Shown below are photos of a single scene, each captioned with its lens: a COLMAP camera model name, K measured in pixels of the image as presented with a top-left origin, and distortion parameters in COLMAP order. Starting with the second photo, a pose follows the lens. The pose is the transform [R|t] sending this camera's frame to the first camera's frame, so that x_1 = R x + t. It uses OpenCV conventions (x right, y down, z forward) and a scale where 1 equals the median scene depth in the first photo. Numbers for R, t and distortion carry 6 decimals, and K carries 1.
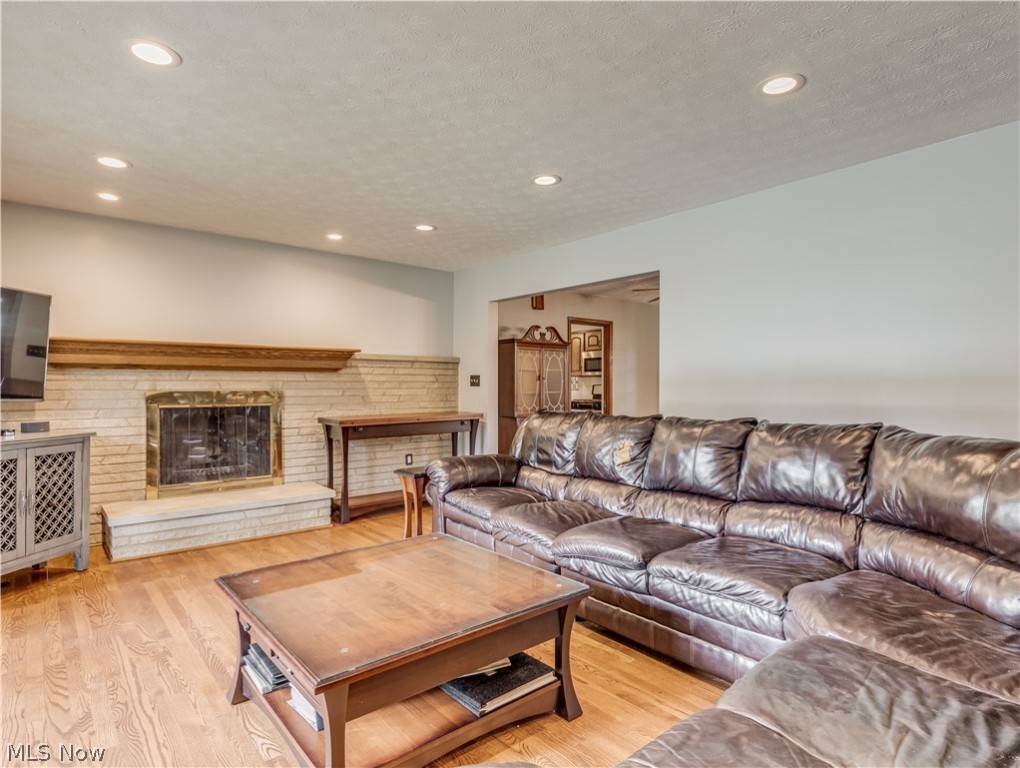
lens RADIAL K [[572.3, 0, 510.3], [0, 572.3, 388.6], [0, 0, 1]] dist [0.003061, 0.001466]
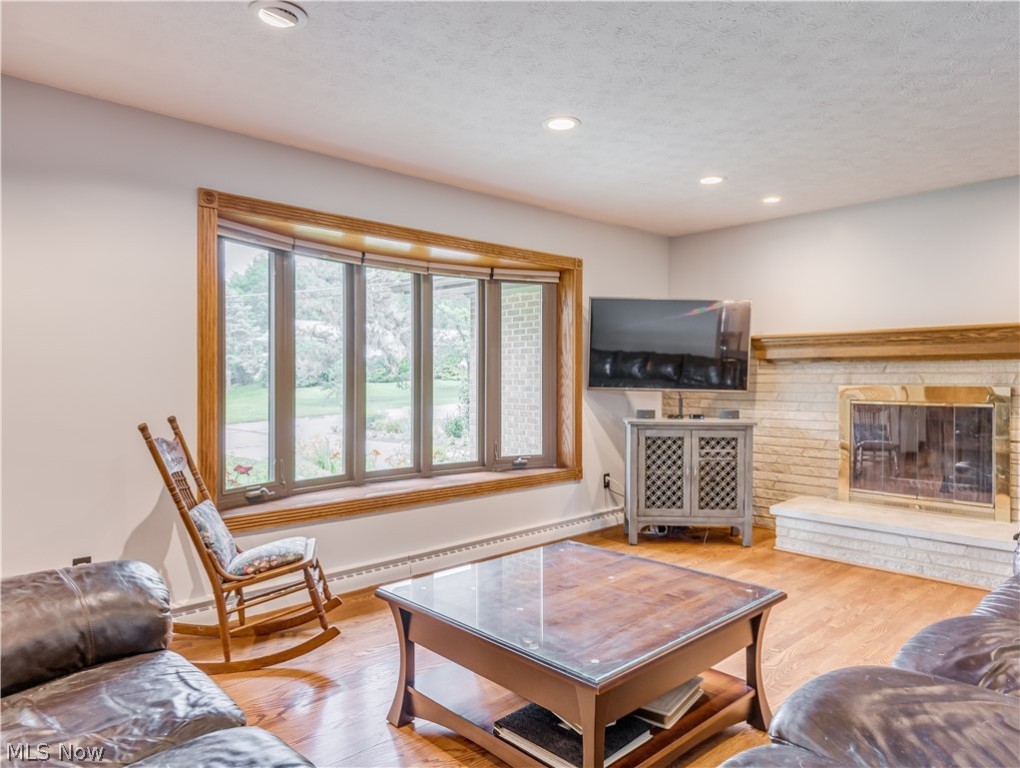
lens RADIAL K [[668.3, 0, 510.6], [0, 668.3, 380.0], [0, 0, 1]] dist [-0.001152, -0.000605]
pose [[0.053151, 0.004909, -0.998574, 0.439910], [-0.004388, 0.999979, 0.004682, -0.006759], [0.998577, 0.004133, 0.053172, 0.406808]]
